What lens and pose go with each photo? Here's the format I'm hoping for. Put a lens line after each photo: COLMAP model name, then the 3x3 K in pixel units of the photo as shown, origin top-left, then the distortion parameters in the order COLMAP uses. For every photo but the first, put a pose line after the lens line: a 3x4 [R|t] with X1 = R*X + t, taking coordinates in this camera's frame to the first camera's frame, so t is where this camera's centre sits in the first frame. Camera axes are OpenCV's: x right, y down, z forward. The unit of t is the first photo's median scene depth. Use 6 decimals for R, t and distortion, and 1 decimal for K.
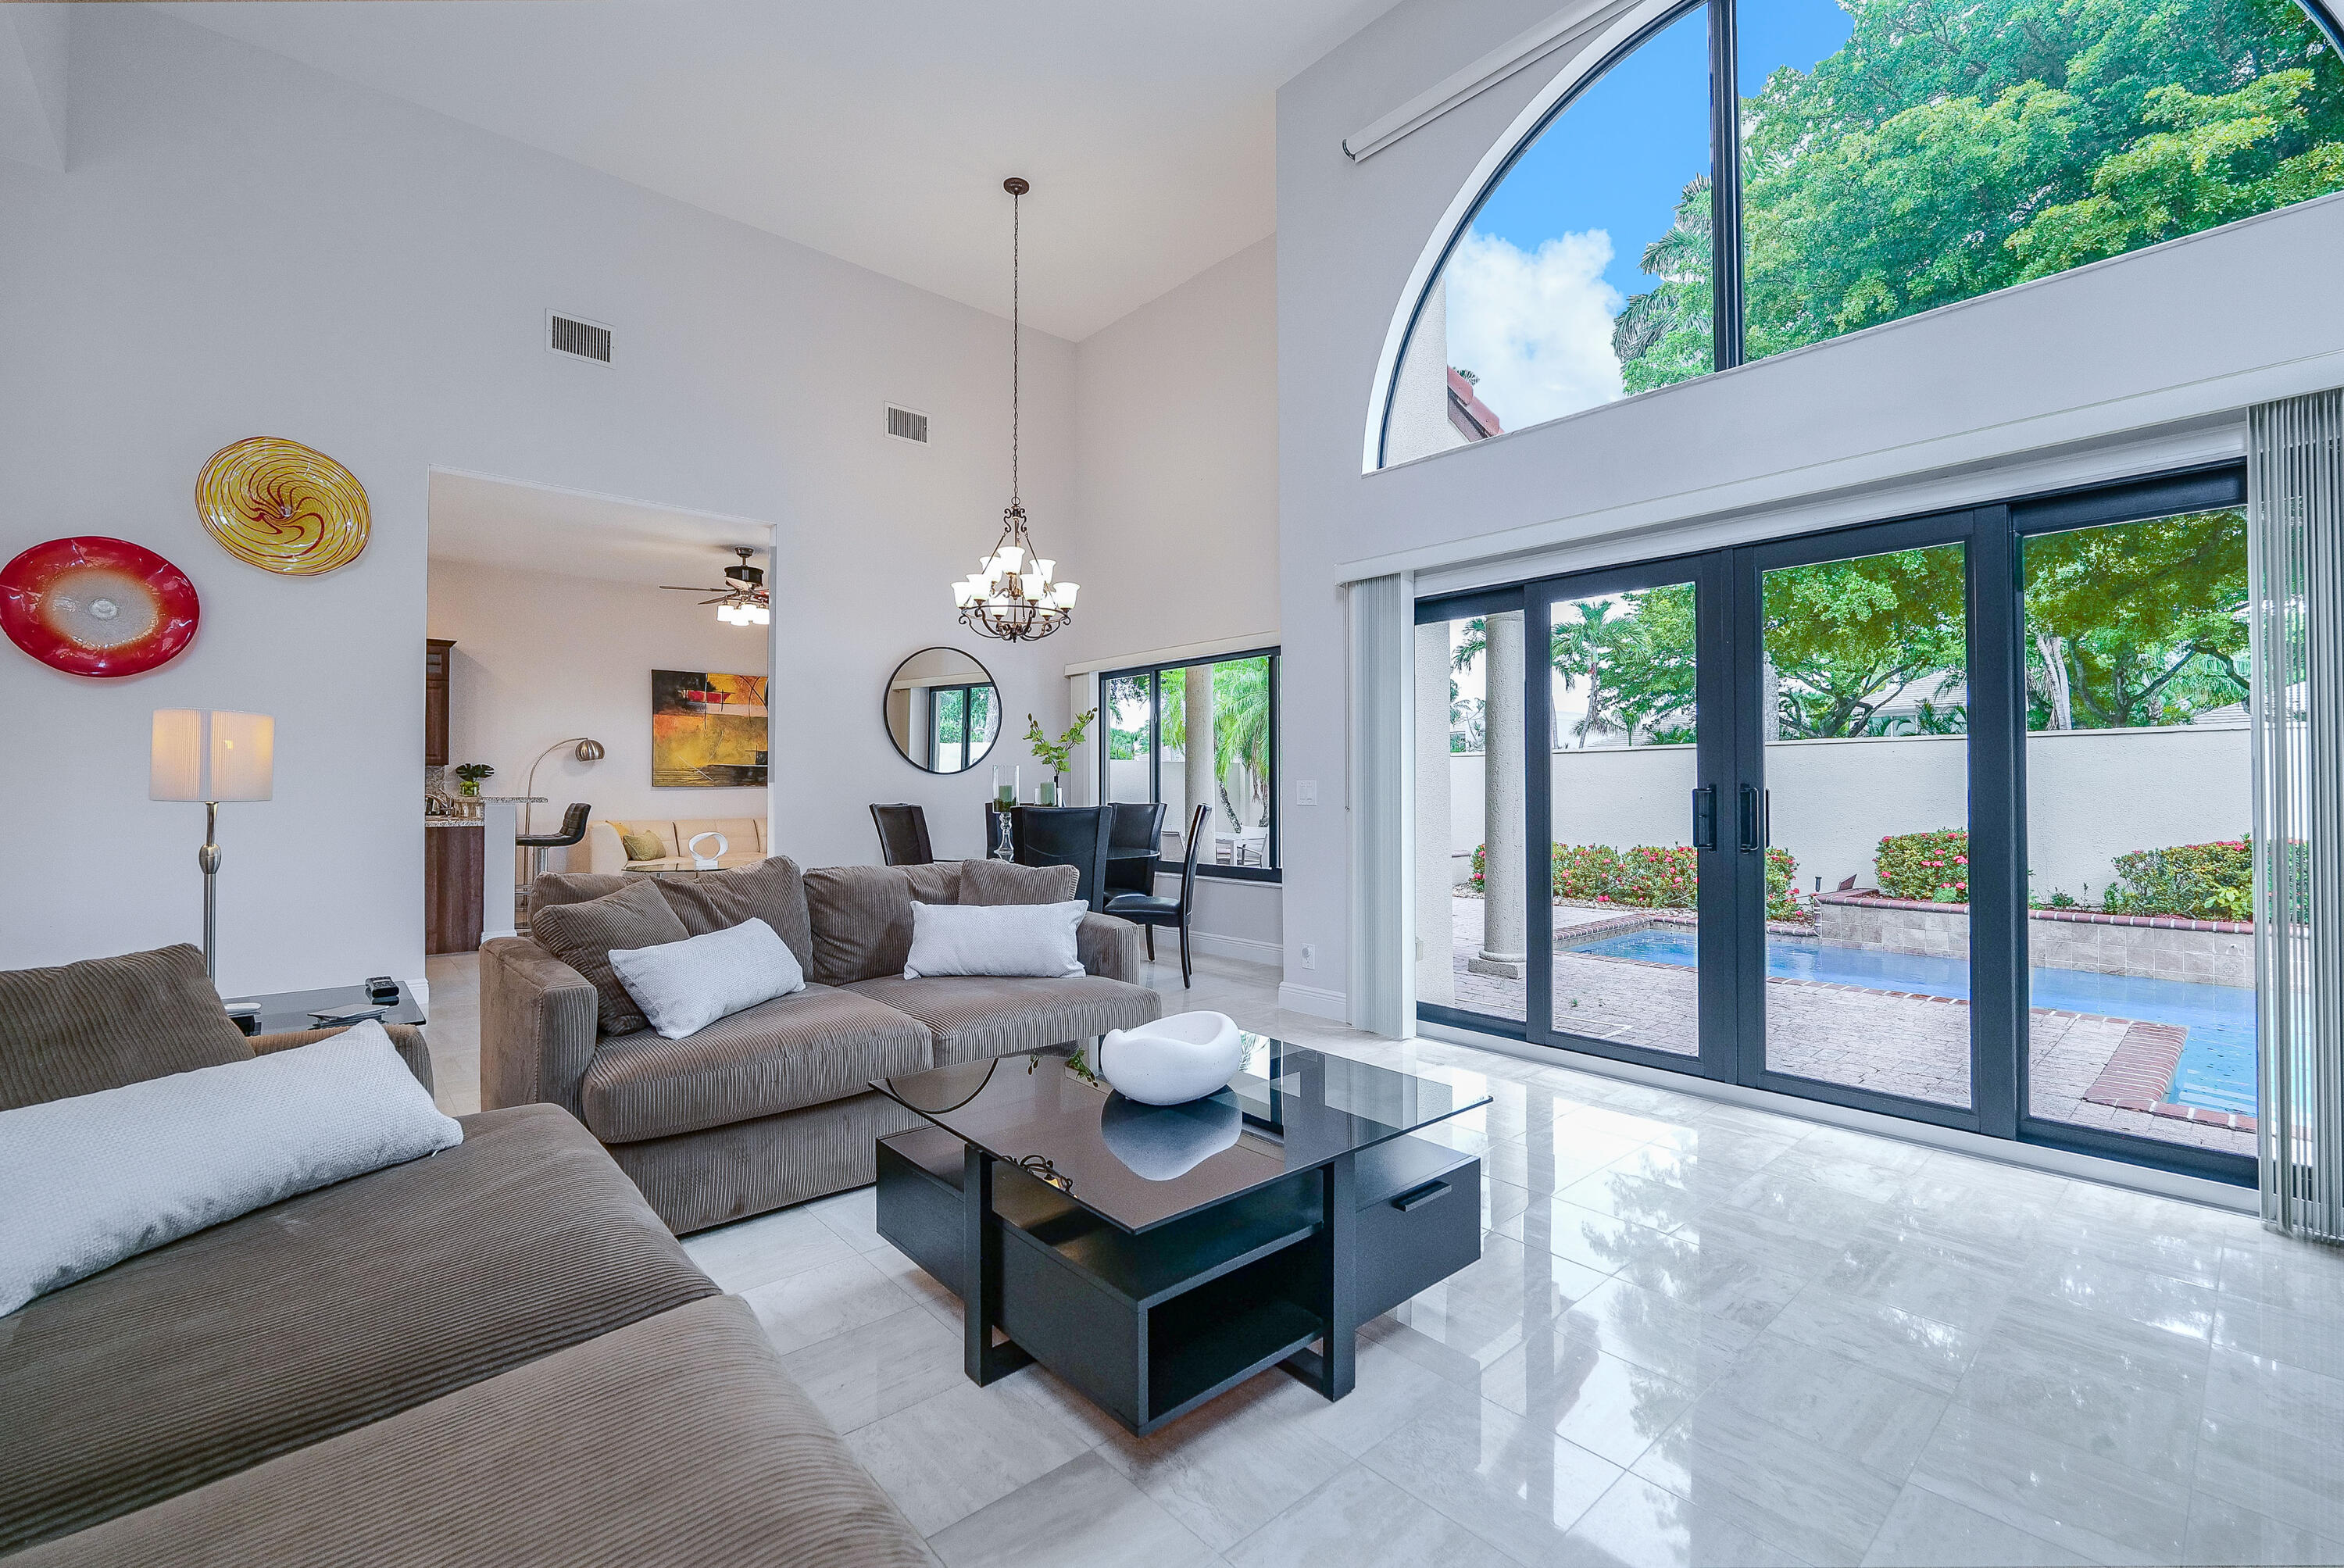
lens RADIAL K [[977.1, 0, 1135.1], [0, 977.1, 769.2], [0, 0, 1]] dist [0.000703, -0.000100]
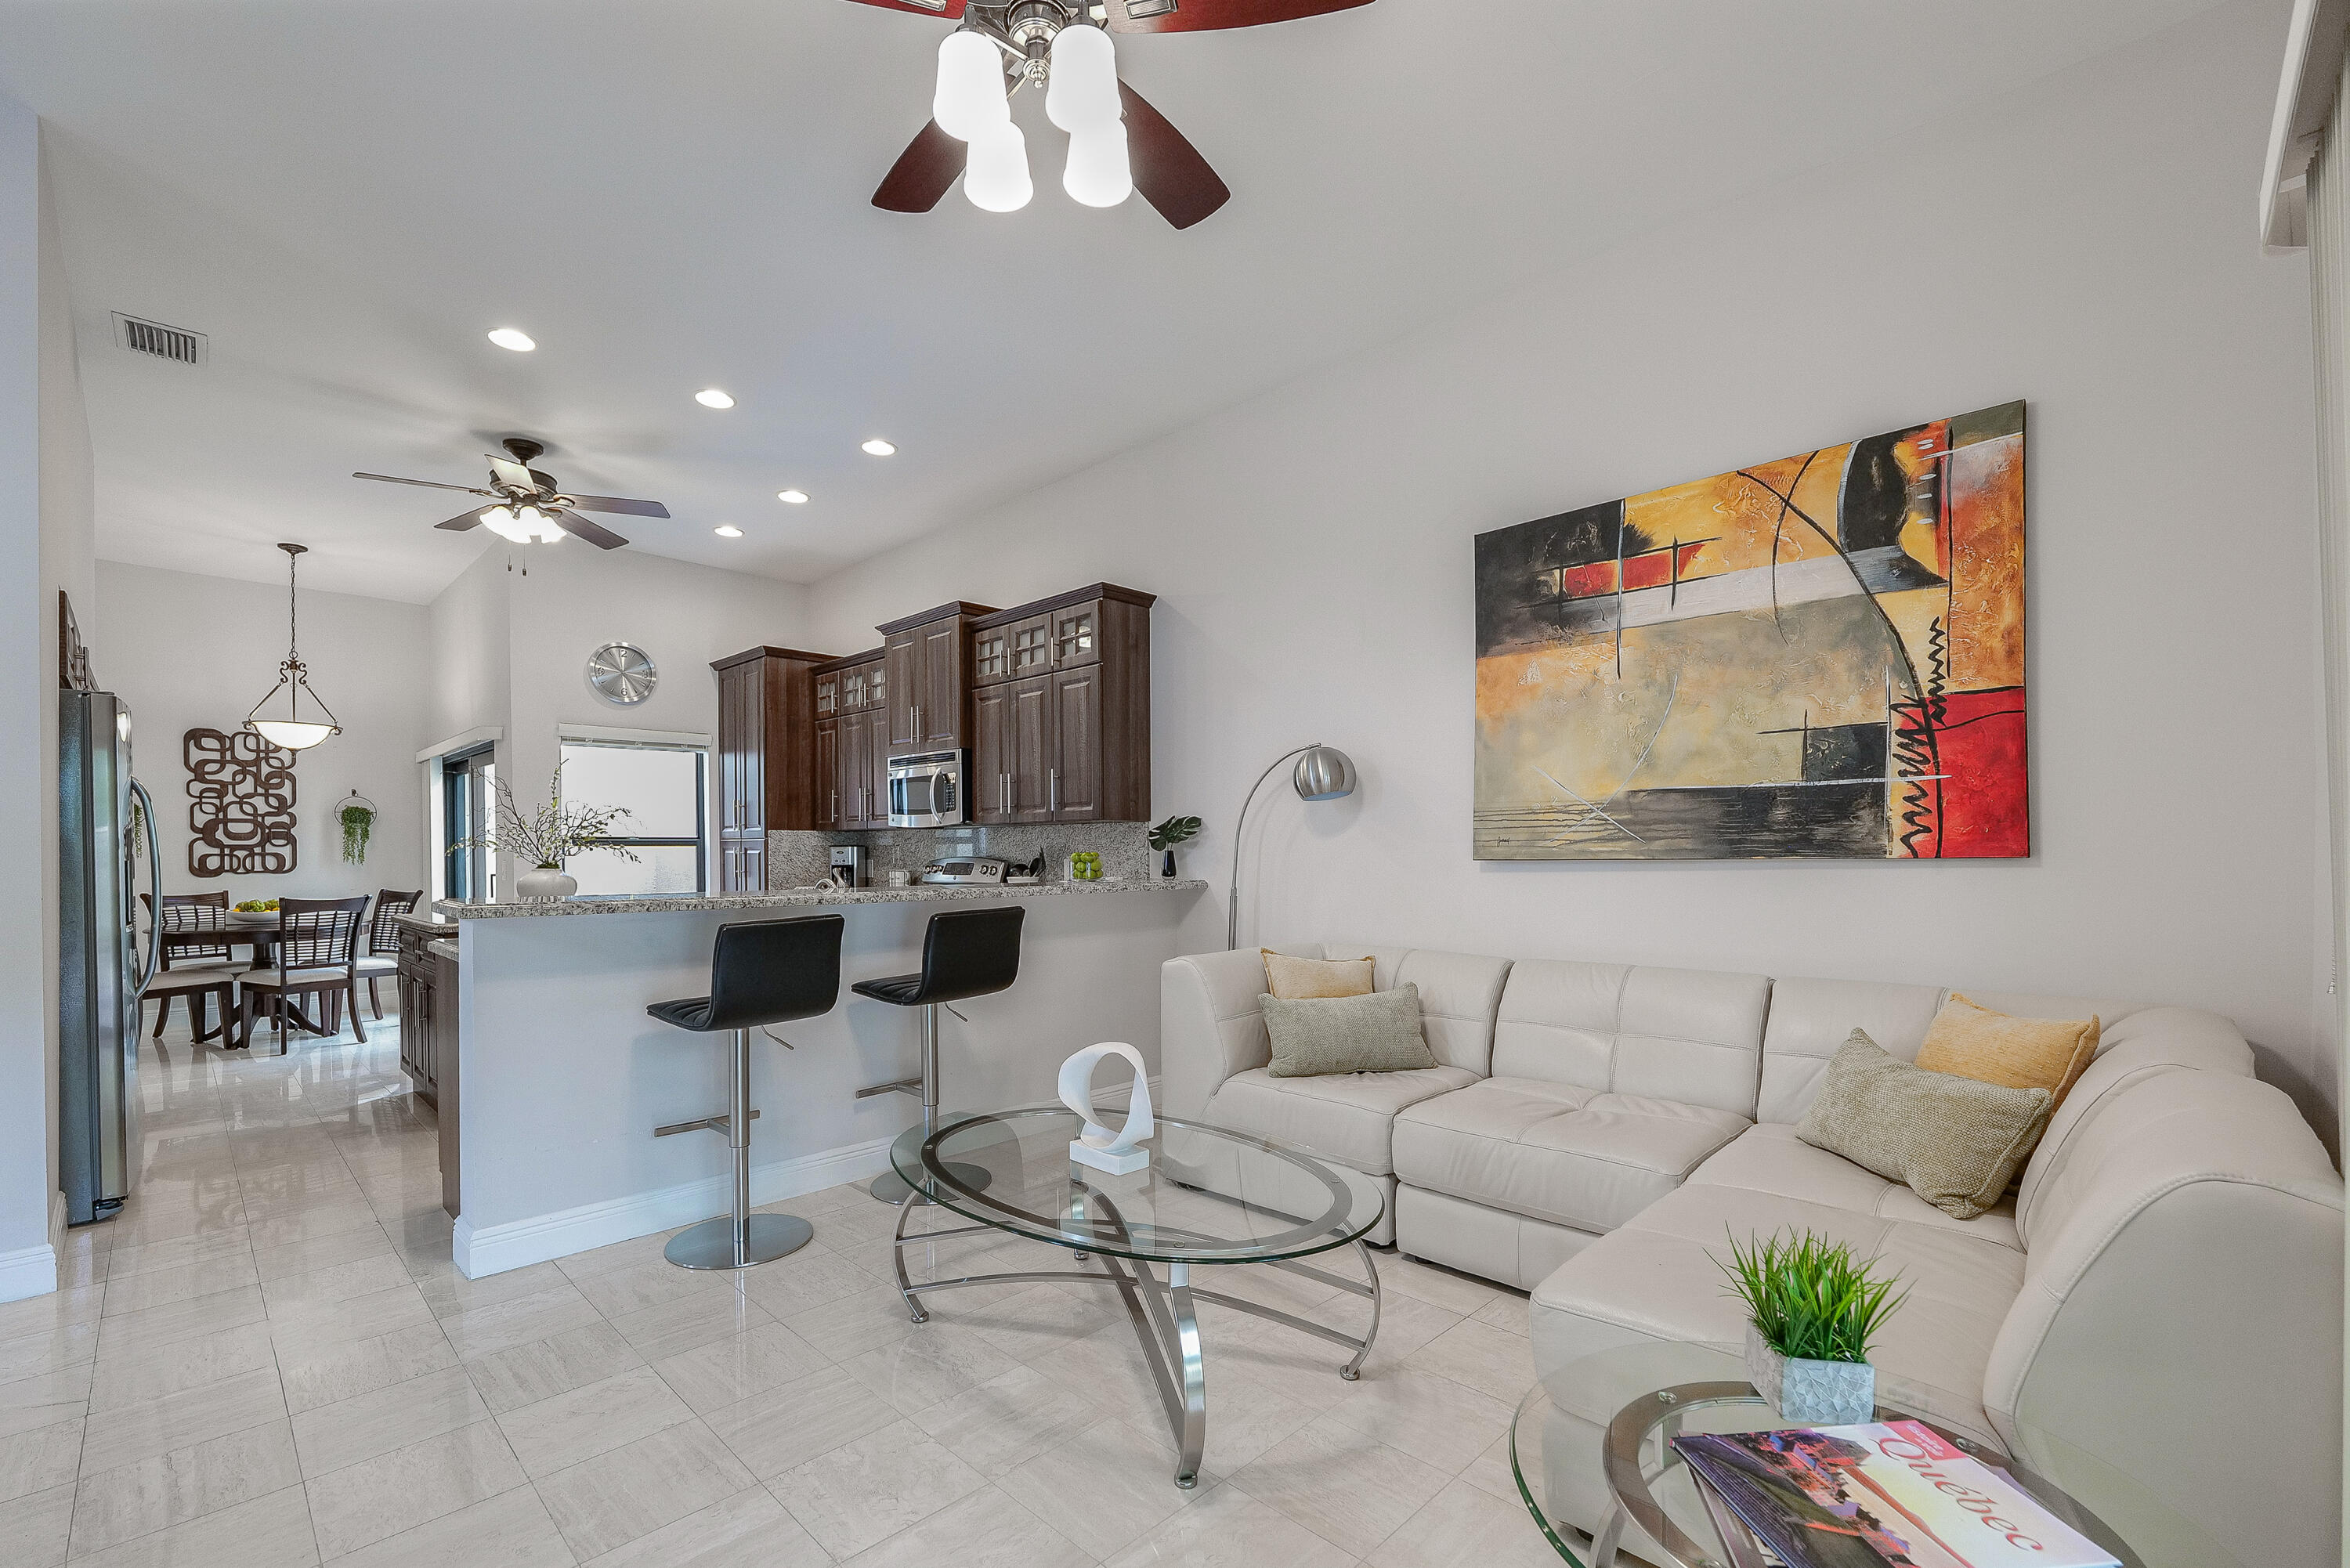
lens RADIAL K [[974.9, 0, 1163.5], [0, 974.9, 856.8], [0, 0, 1]] dist [-0.005438, -0.000120]
pose [[0.102639, 0.005887, -0.994701, -0.160880], [0.019768, 0.999773, 0.007957, 0.012831], [0.994522, -0.020480, 0.102500, 0.932050]]
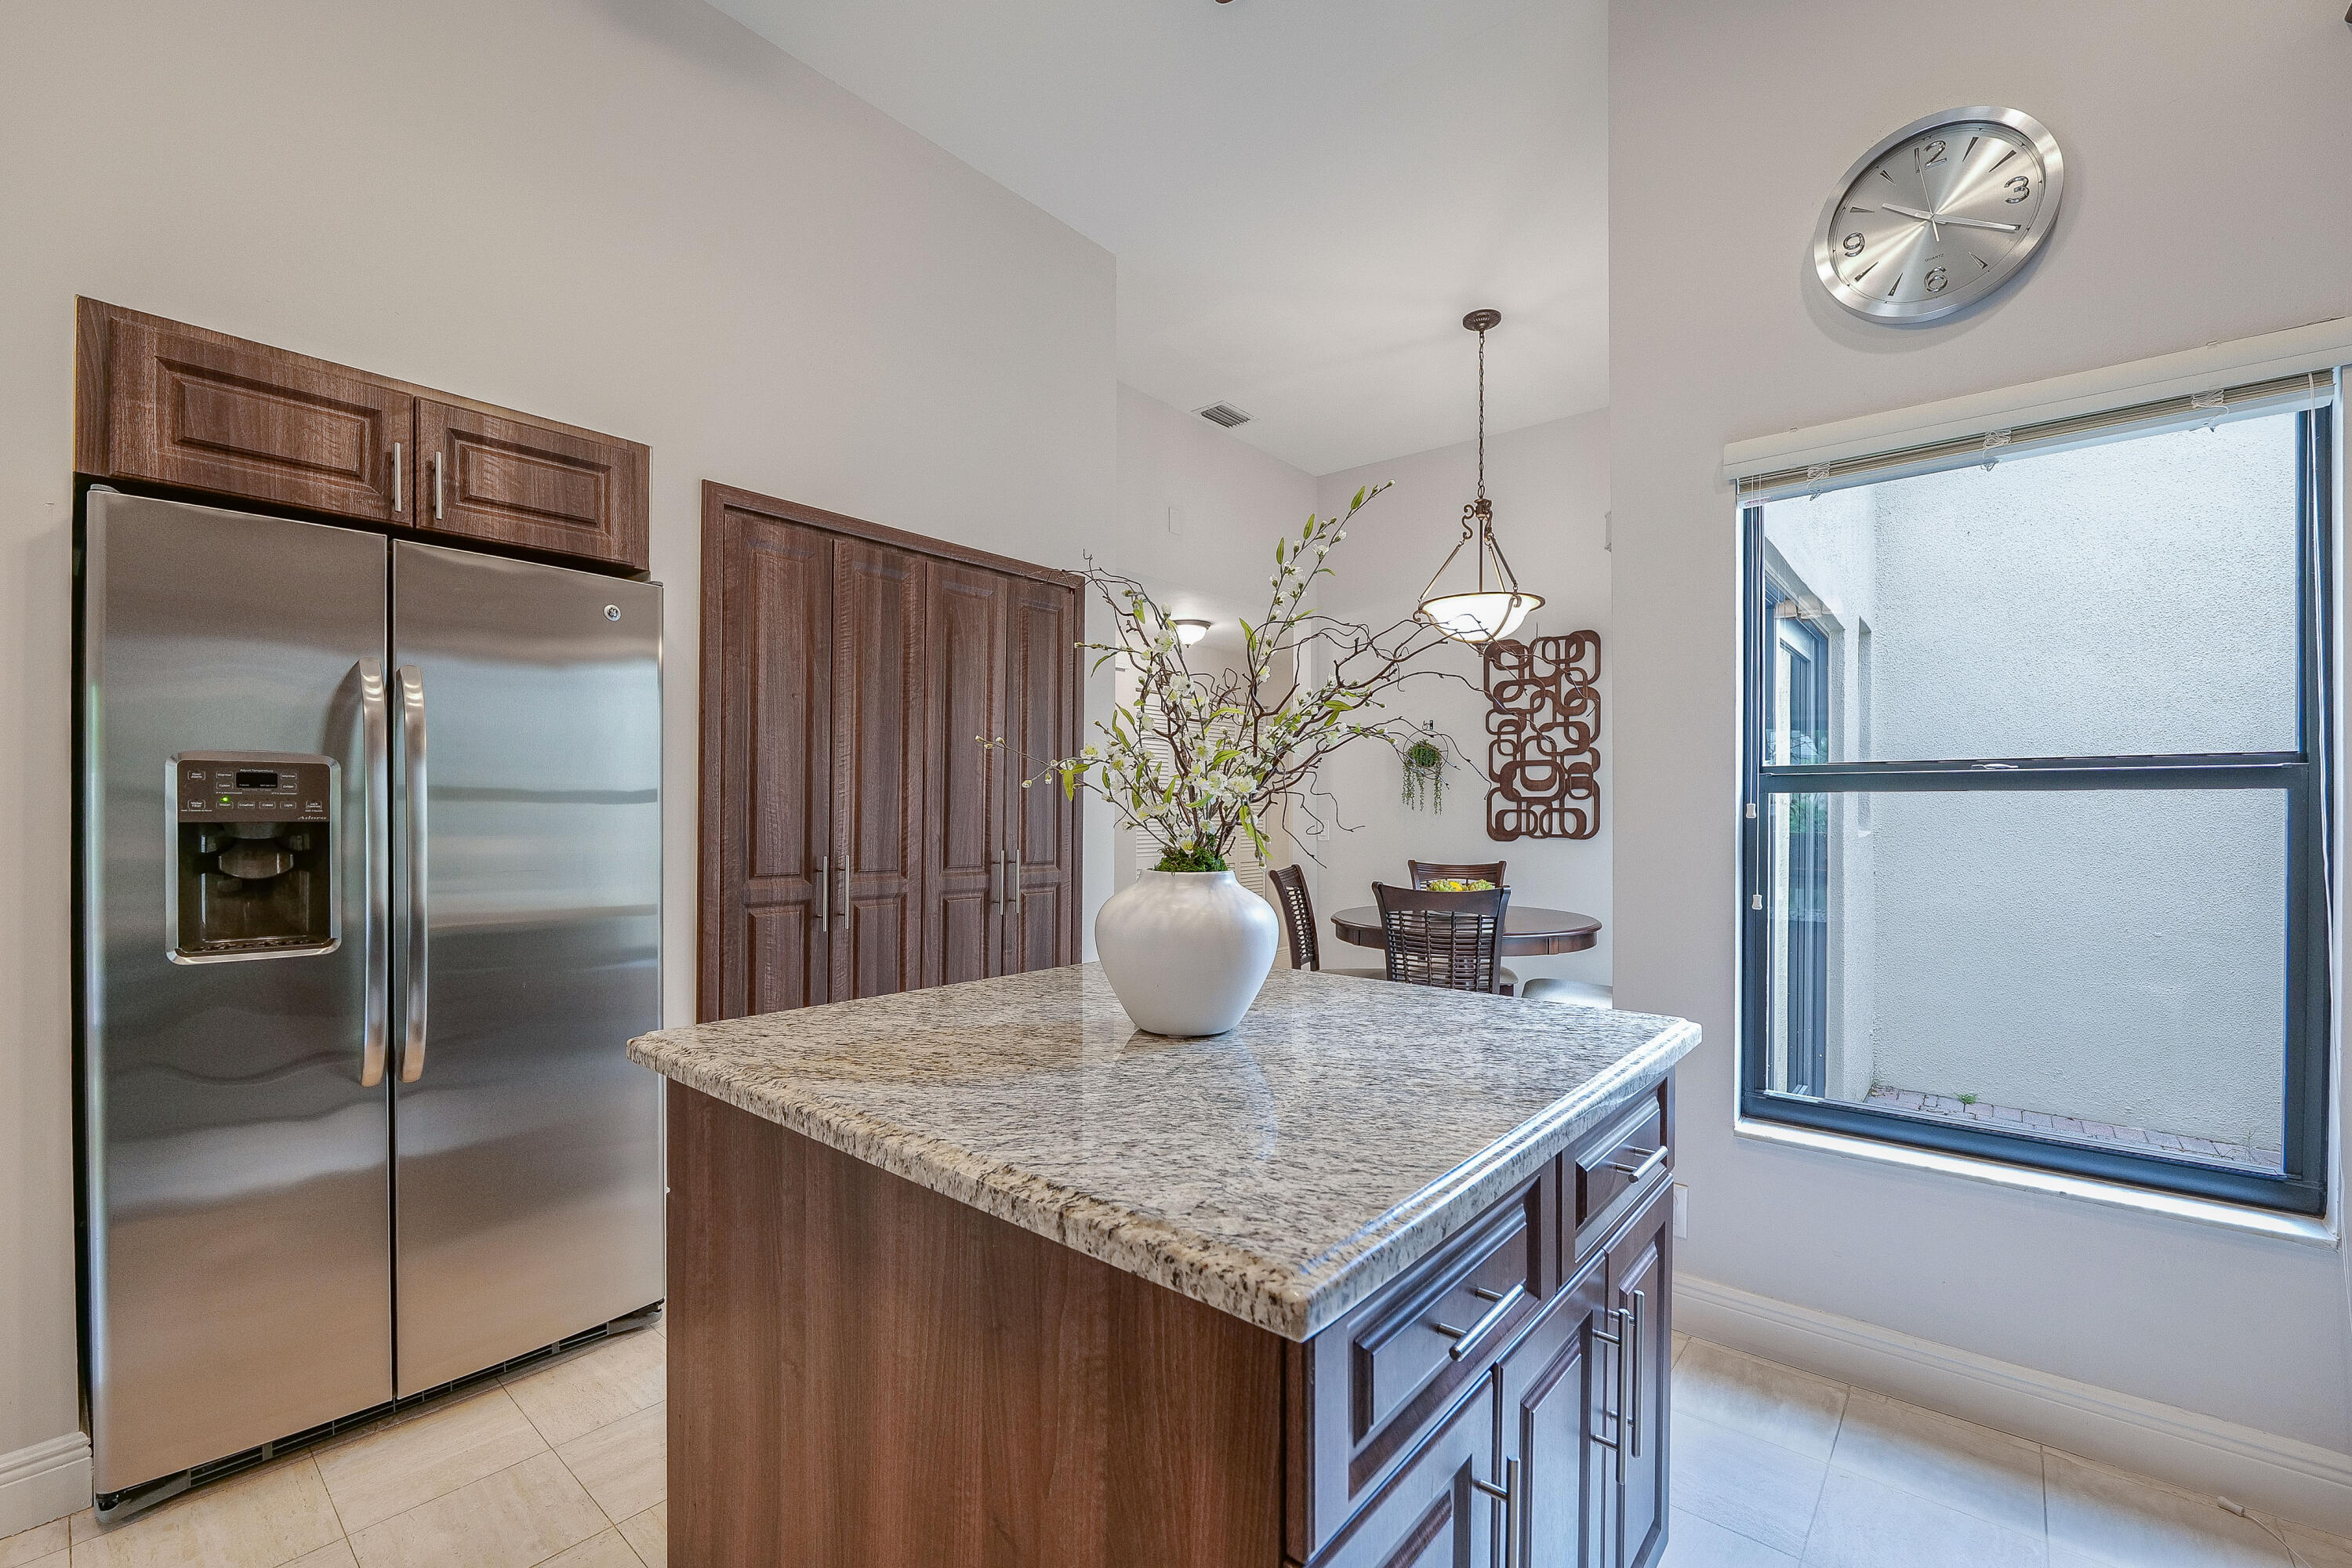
lens RADIAL K [[1000.2, 0, 1182.9], [0, 1000.2, 812.8], [0, 0, 1]] dist [-0.014912, -0.000300]
pose [[-0.984533, -0.002168, -0.175186, -0.708700], [-0.000088, 0.999929, -0.011881, 0.010562], [0.175200, -0.011682, -0.984464, 0.801011]]
